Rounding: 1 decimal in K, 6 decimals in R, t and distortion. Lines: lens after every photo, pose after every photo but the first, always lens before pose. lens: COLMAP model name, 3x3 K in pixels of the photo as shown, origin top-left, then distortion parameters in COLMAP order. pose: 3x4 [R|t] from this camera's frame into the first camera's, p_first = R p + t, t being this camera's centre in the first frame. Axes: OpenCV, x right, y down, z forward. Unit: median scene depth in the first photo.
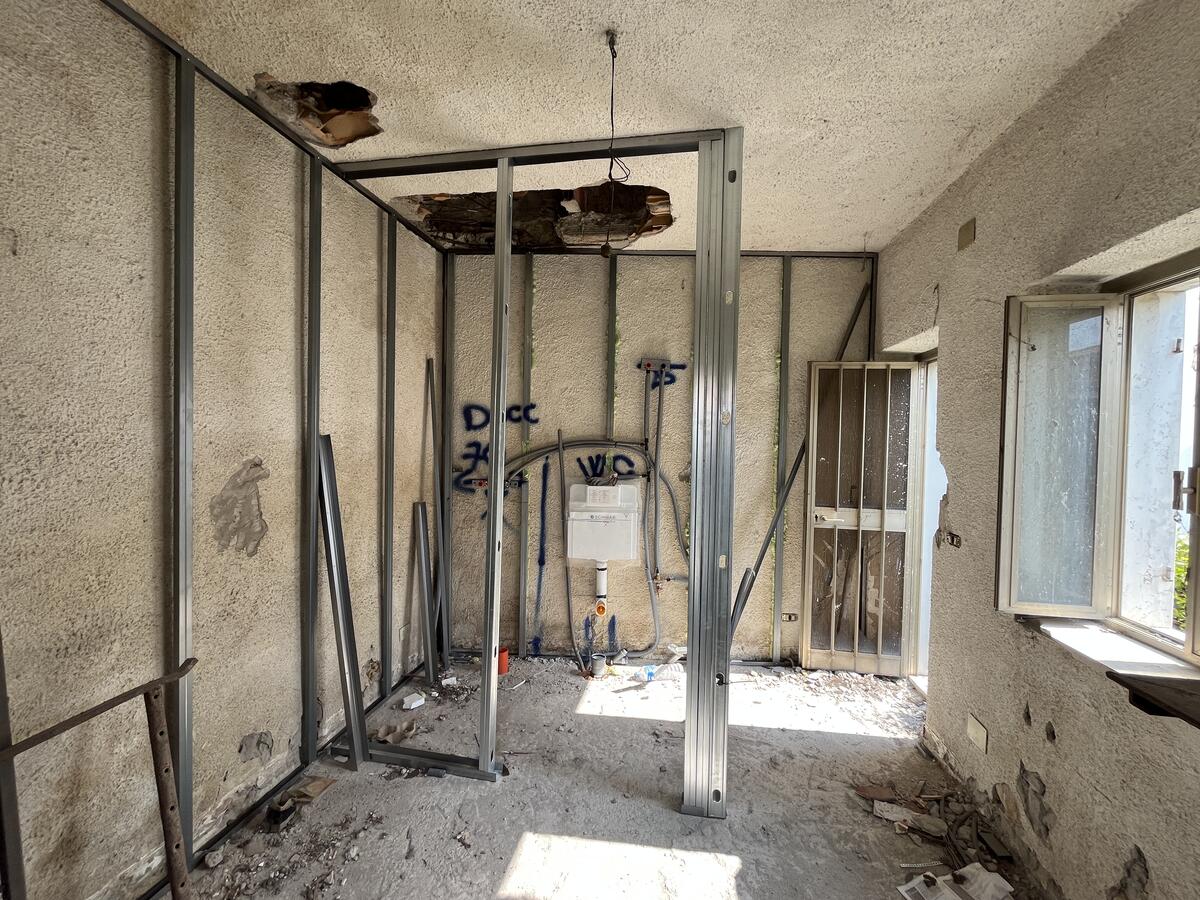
lens RADIAL K [[488.8, 0, 598.3], [0, 488.8, 448.9], [0, 0, 1]] dist [-0.002596, 0.000450]
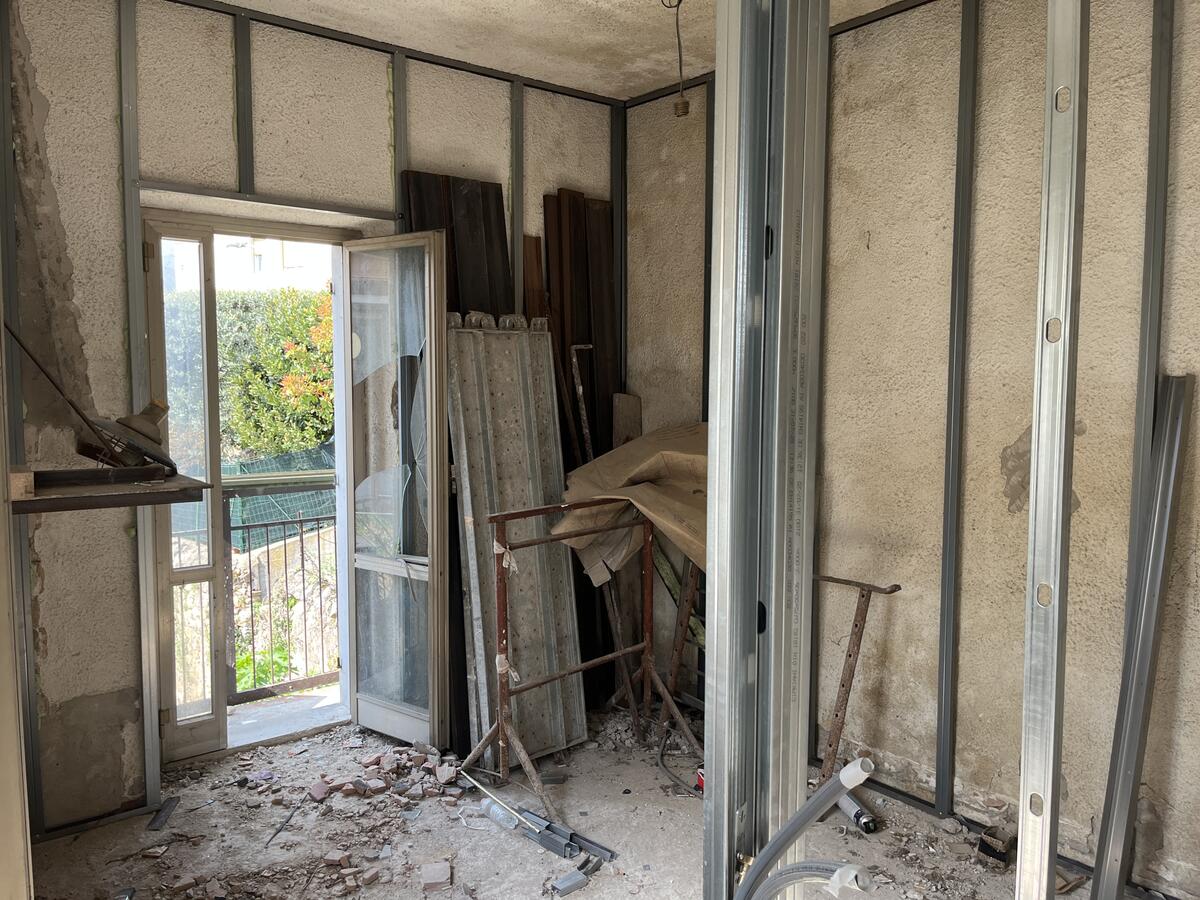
lens RADIAL K [[908.5, 0, 605.9], [0, 908.5, 444.2], [0, 0, 1]] dist [0.056021, -0.087712]
pose [[-0.649927, 0.037899, -0.759051, 0.642341], [-0.032442, 0.996462, 0.077531, -0.007404], [0.759304, 0.075015, -0.646398, 1.054461]]
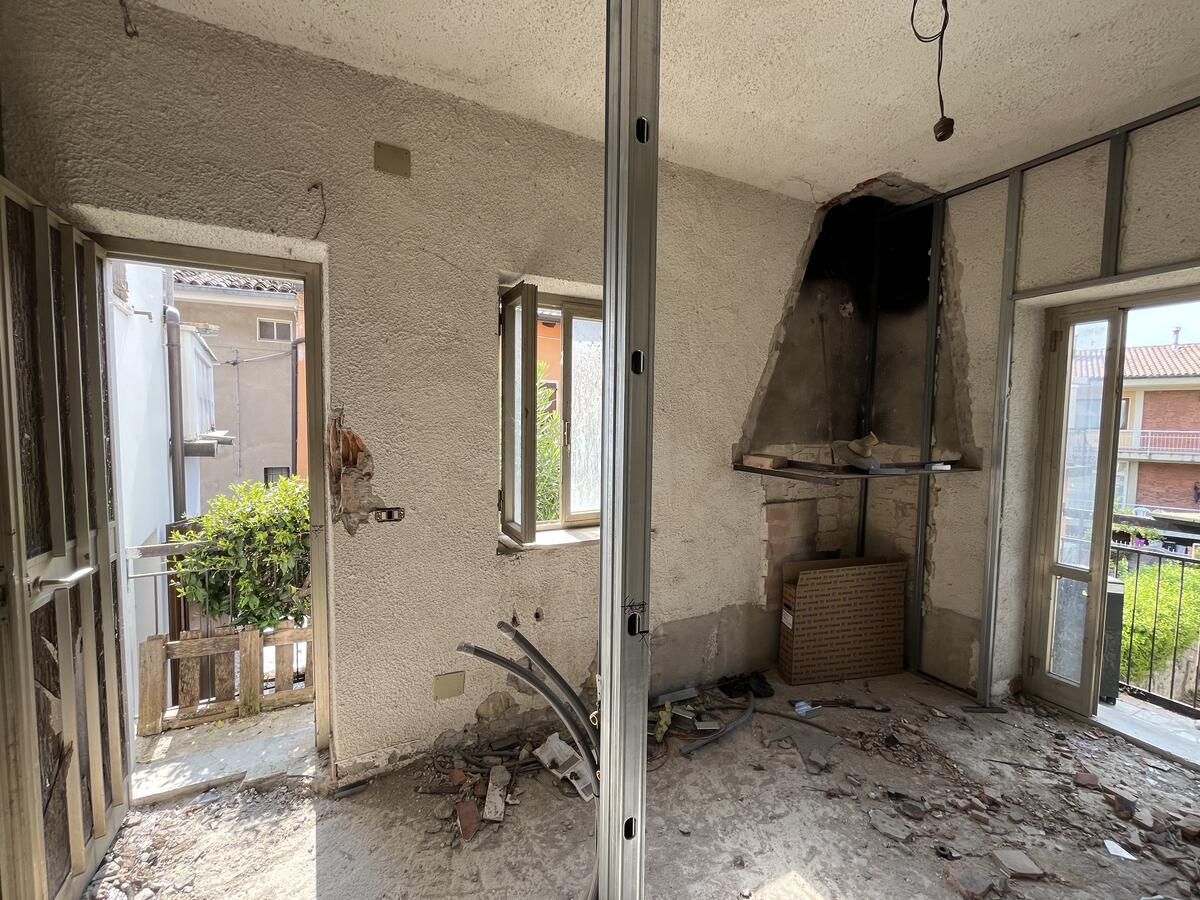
lens RADIAL K [[488.8, 0, 598.3], [0, 488.8, 448.9], [0, 0, 1]] dist [-0.002596, 0.000450]
pose [[-0.585372, -0.076093, 0.807186, -0.158670], [-0.009037, 0.996137, 0.087351, -0.009931], [-0.810714, 0.043838, -0.583799, 1.044006]]
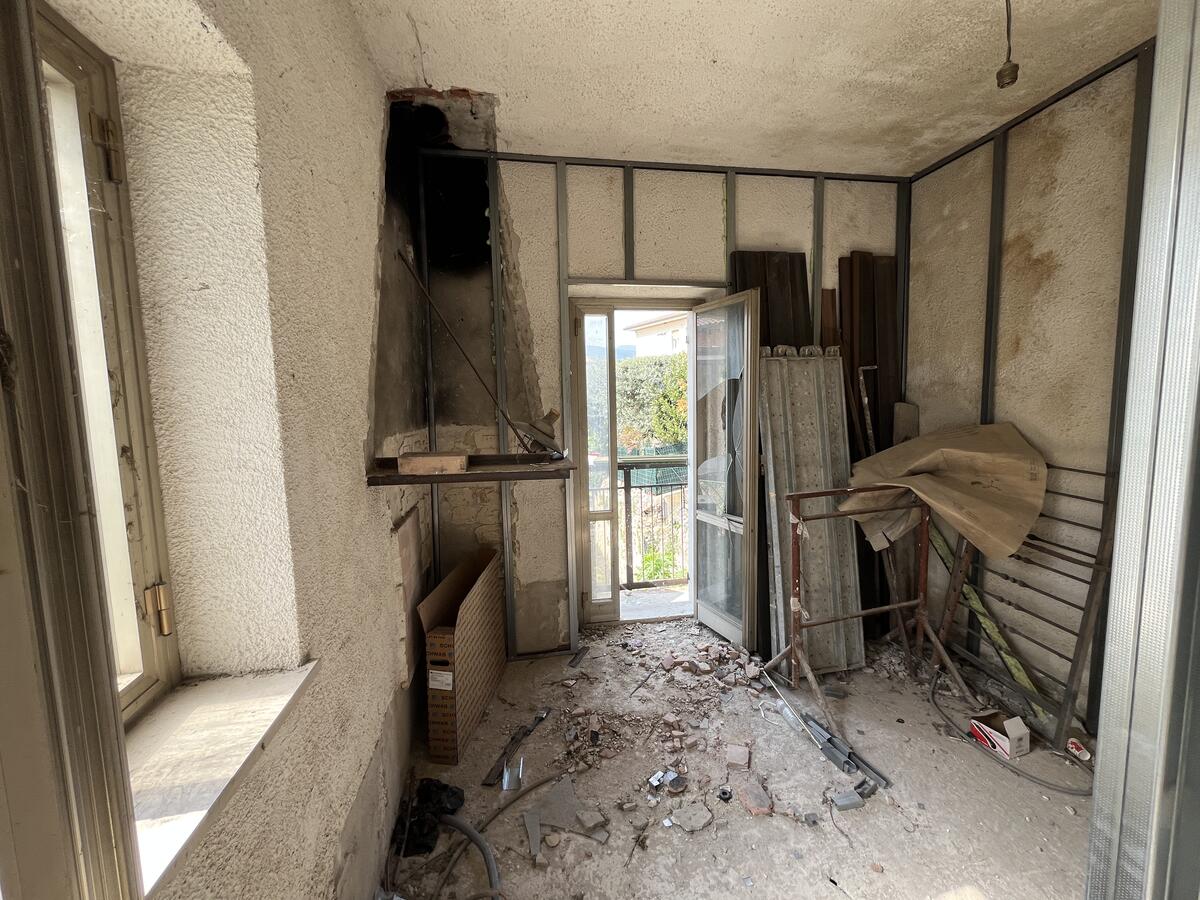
lens RADIAL K [[488.8, 0, 598.3], [0, 488.8, 448.9], [0, 0, 1]] dist [-0.002596, 0.000450]
pose [[-0.942277, 0.034558, -0.333046, 0.433532], [-0.002089, 0.994034, 0.109055, 0.011282], [0.334828, 0.103456, -0.936583, 0.857184]]
